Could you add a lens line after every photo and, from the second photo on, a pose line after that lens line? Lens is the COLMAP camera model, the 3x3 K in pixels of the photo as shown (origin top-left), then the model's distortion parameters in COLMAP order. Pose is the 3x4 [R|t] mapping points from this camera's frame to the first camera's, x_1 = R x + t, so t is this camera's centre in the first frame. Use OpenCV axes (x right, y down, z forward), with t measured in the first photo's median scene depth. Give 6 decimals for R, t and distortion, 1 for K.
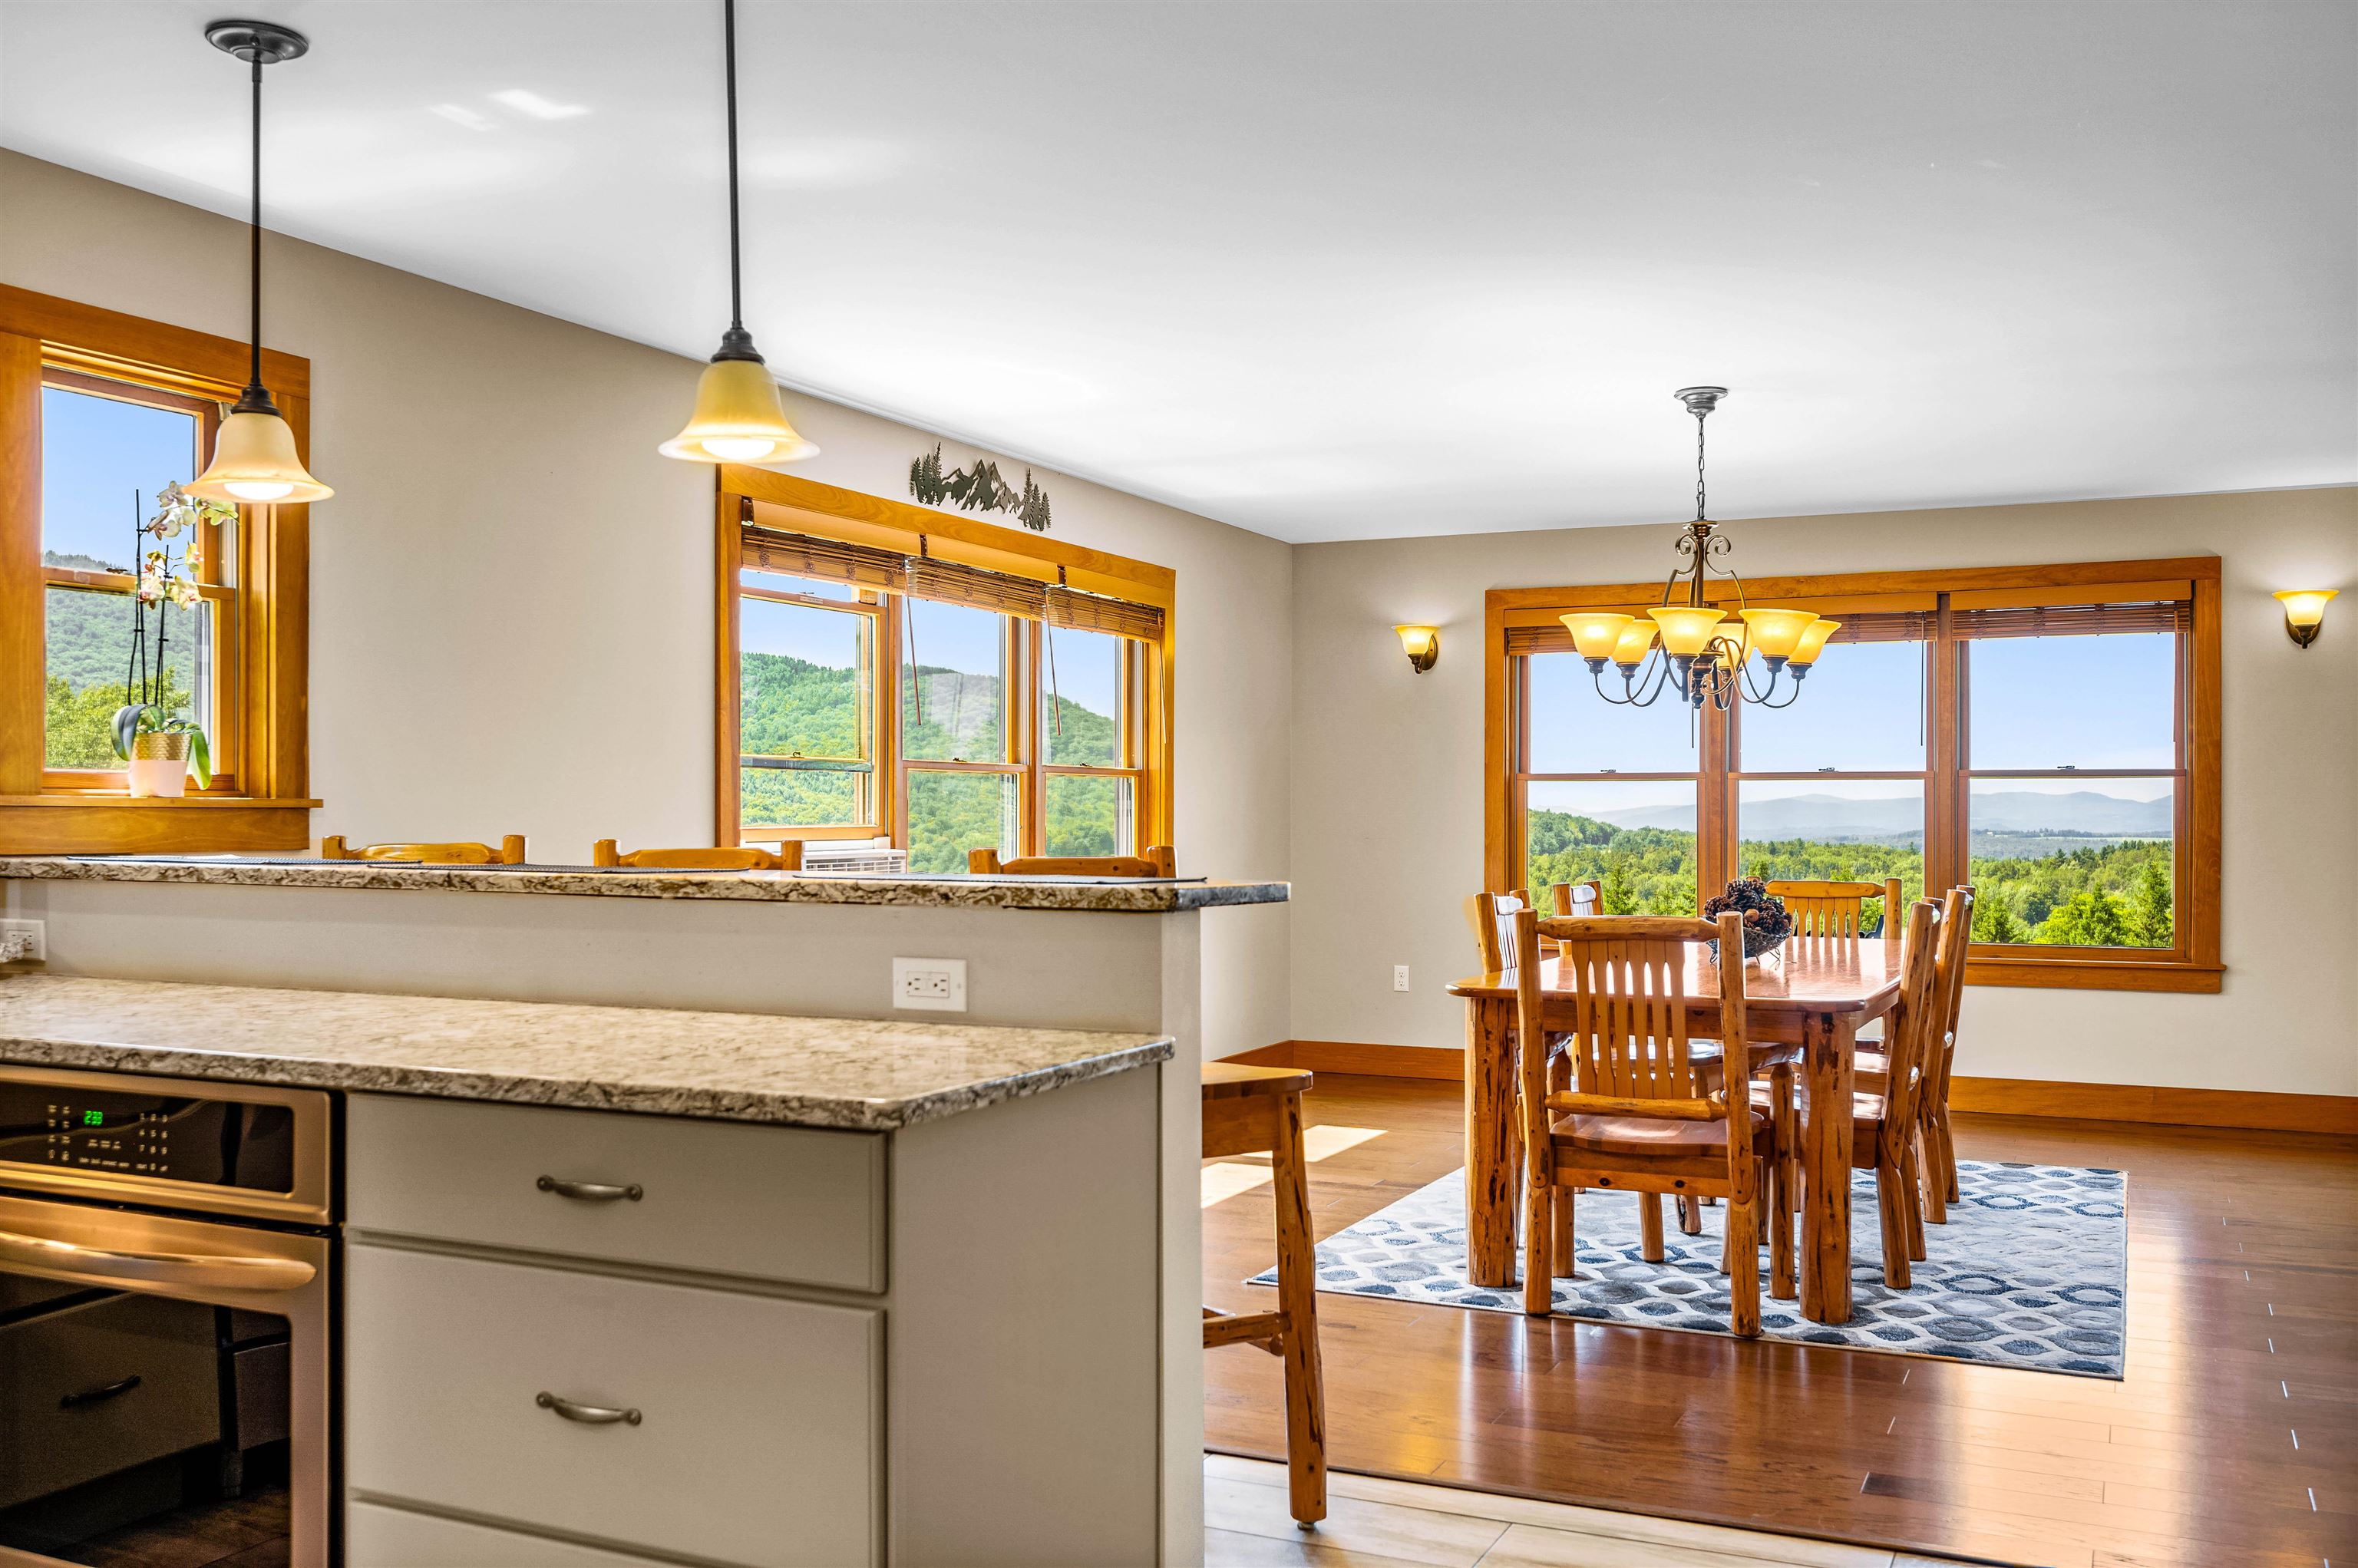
lens RADIAL K [[2062.5, 0, 1145.0], [0, 2062.5, 826.1], [0, 0, 1]] dist [-0.007540, 0.016423]
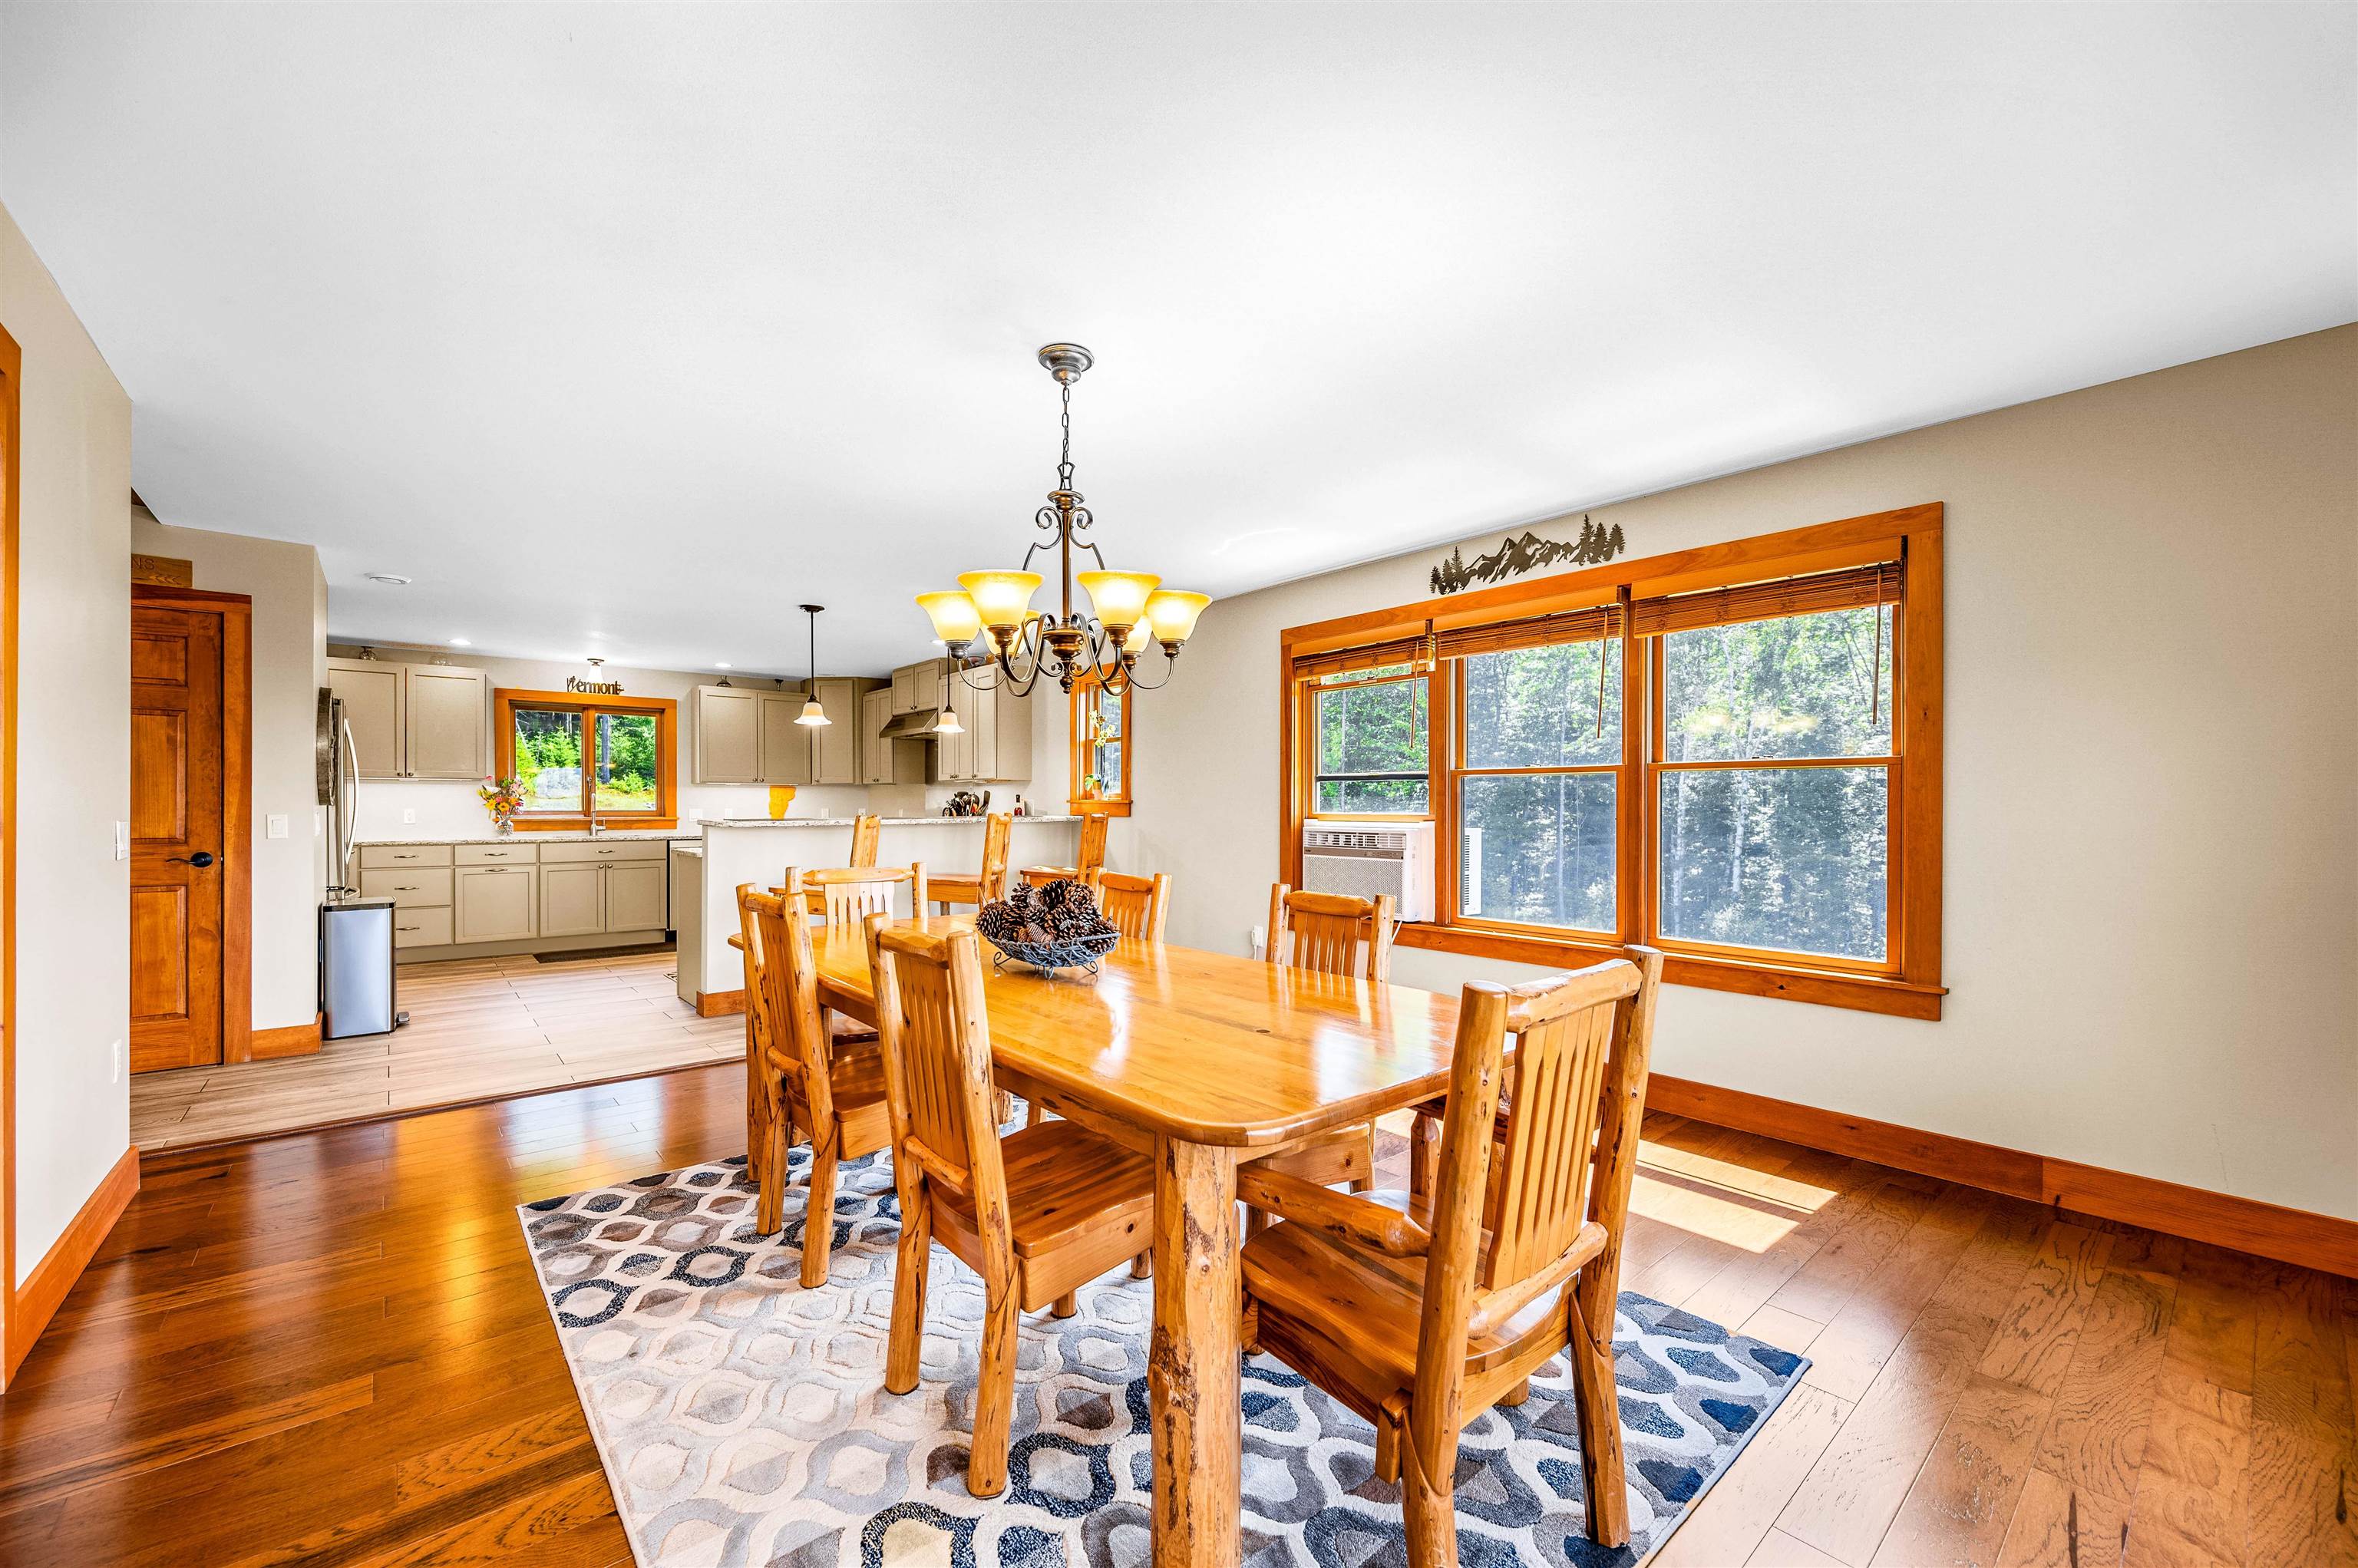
lens RADIAL K [[945.5, 0, 1183.3], [0, 945.5, 799.9], [0, 0, 1]] dist [-0.003131, 0.000242]
pose [[-0.404246, -0.003597, -0.914643, 0.550490], [-0.007961, 0.999968, -0.000414, -0.008175], [0.914616, 0.007114, -0.404262, 1.045239]]
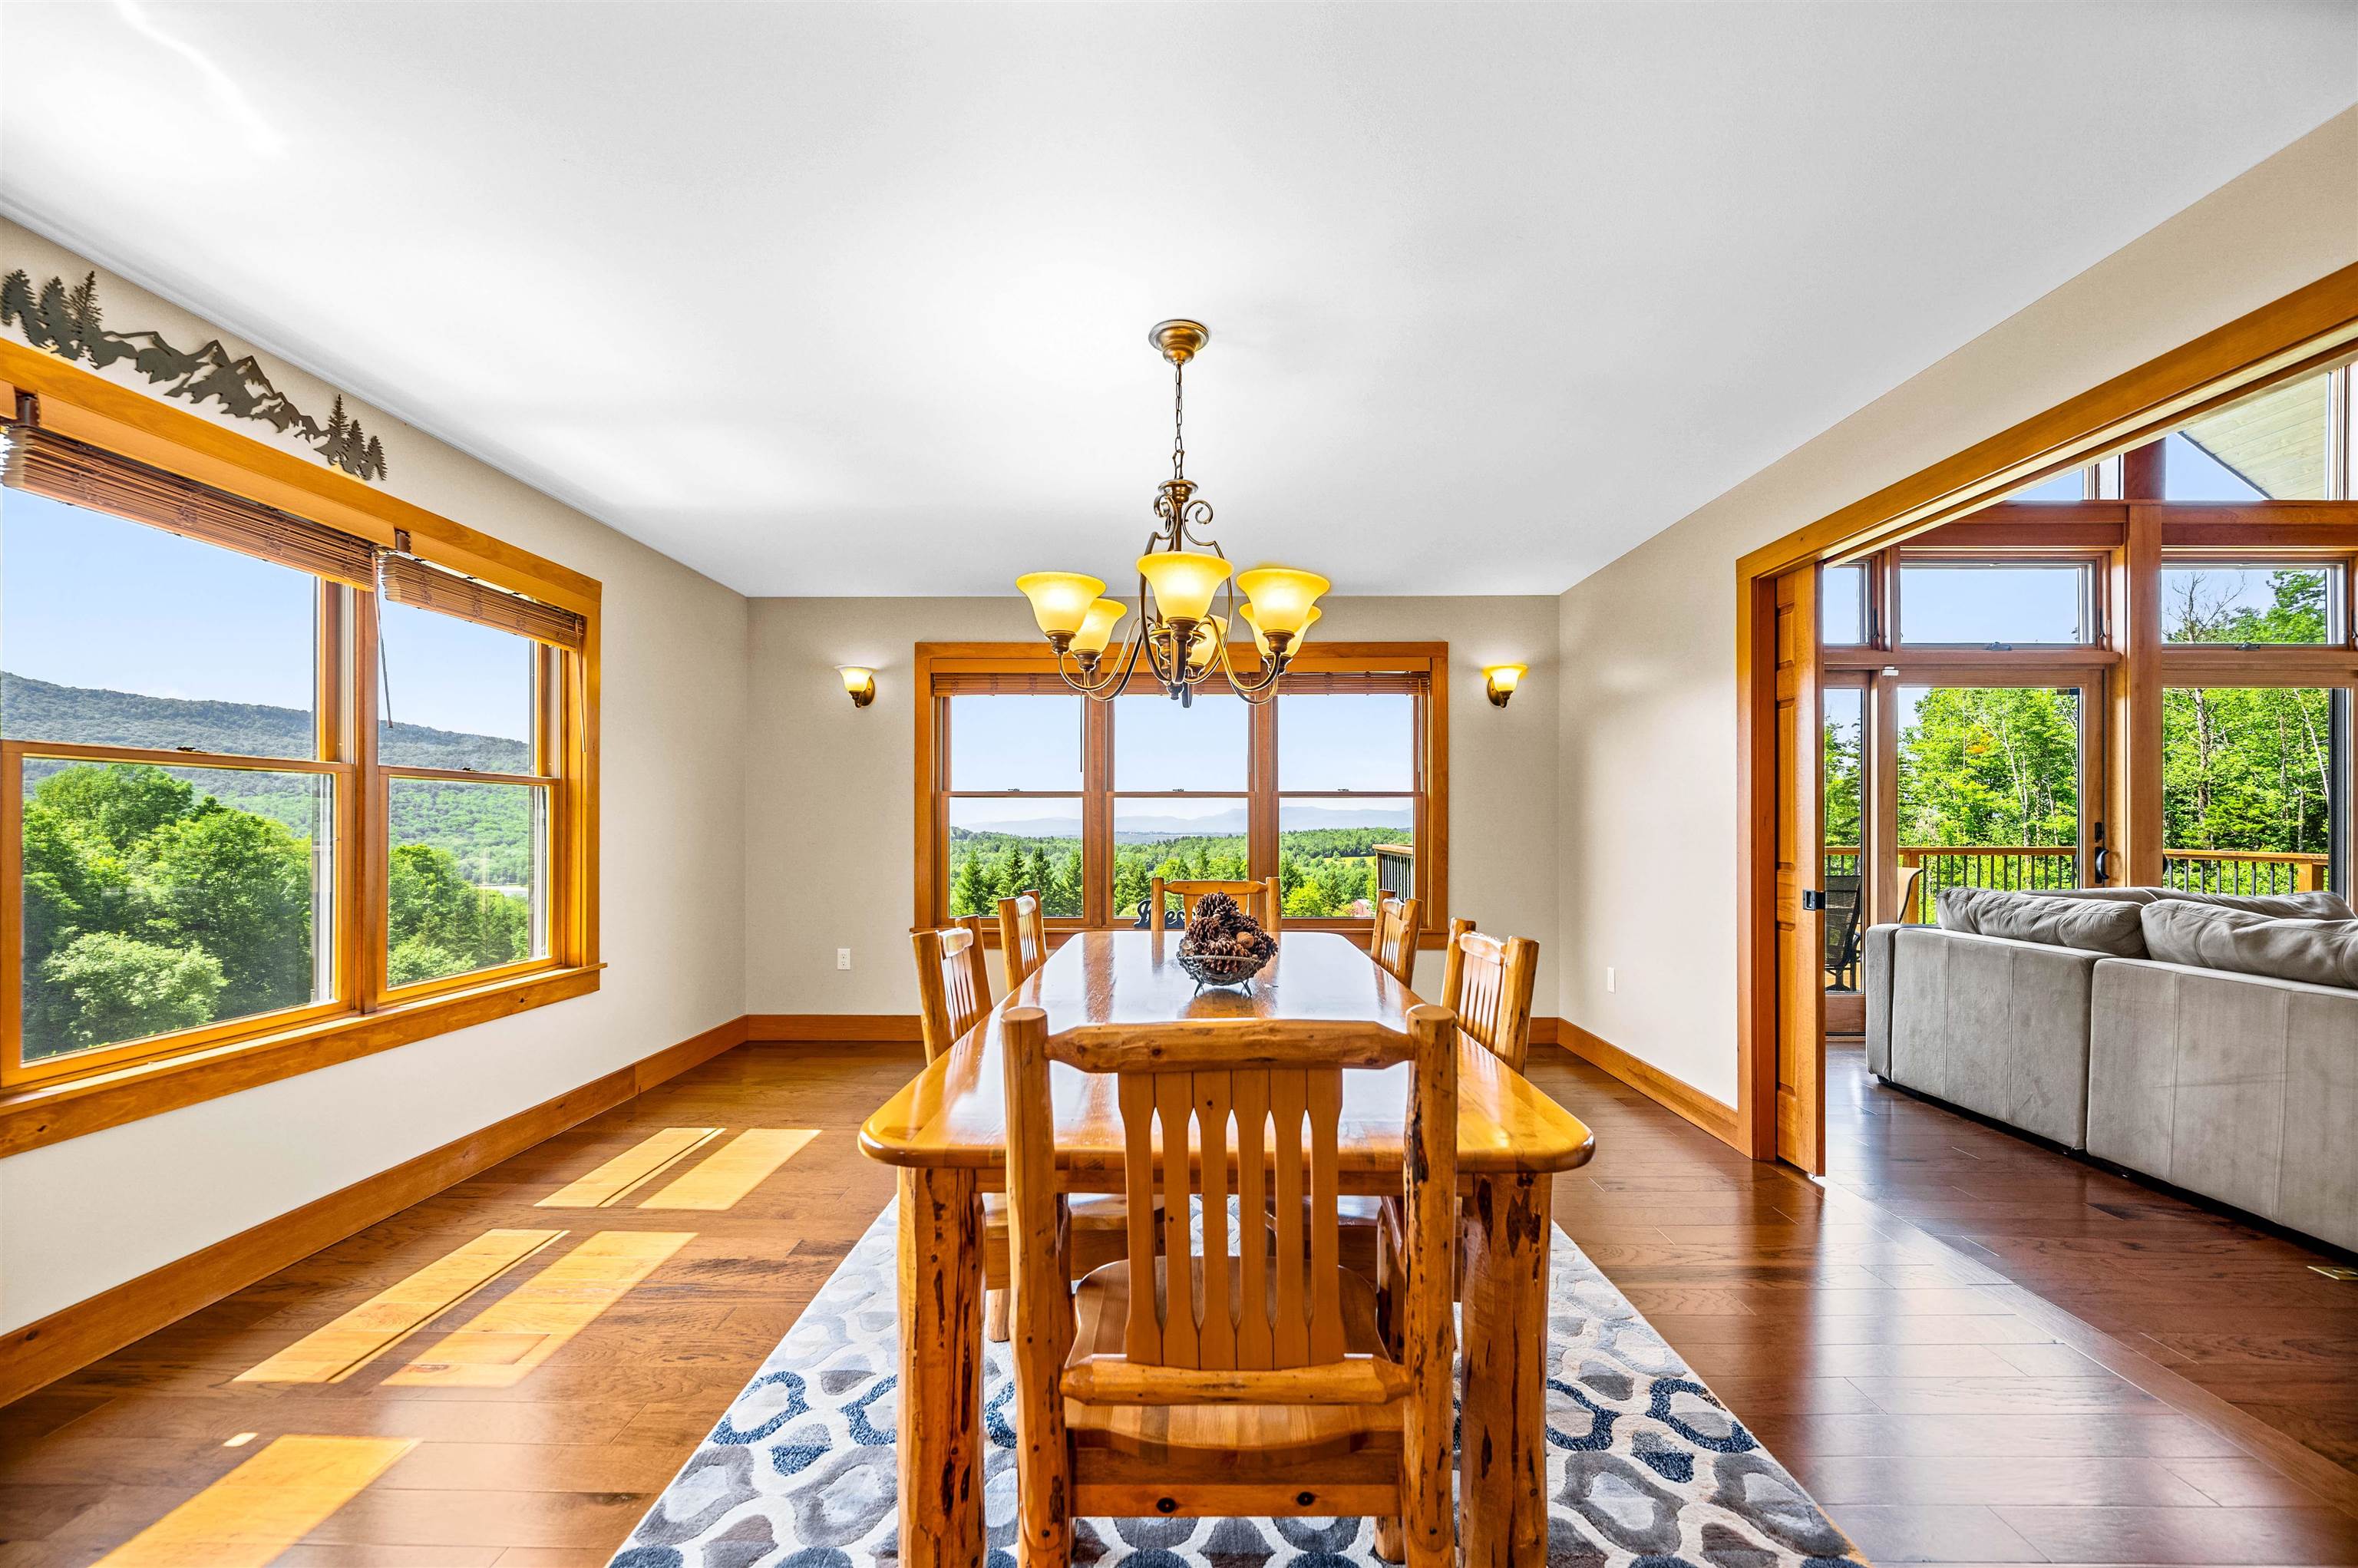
lens RADIAL K [[945.5, 0, 1186.6], [0, 945.5, 816.6], [0, 0, 1]] dist [-0.003131, 0.000242]
pose [[0.900344, 0.002487, 0.435171, 0.084875], [0.004039, 0.999893, -0.014070, -0.001964], [-0.435160, 0.014425, 0.900238, 0.545159]]
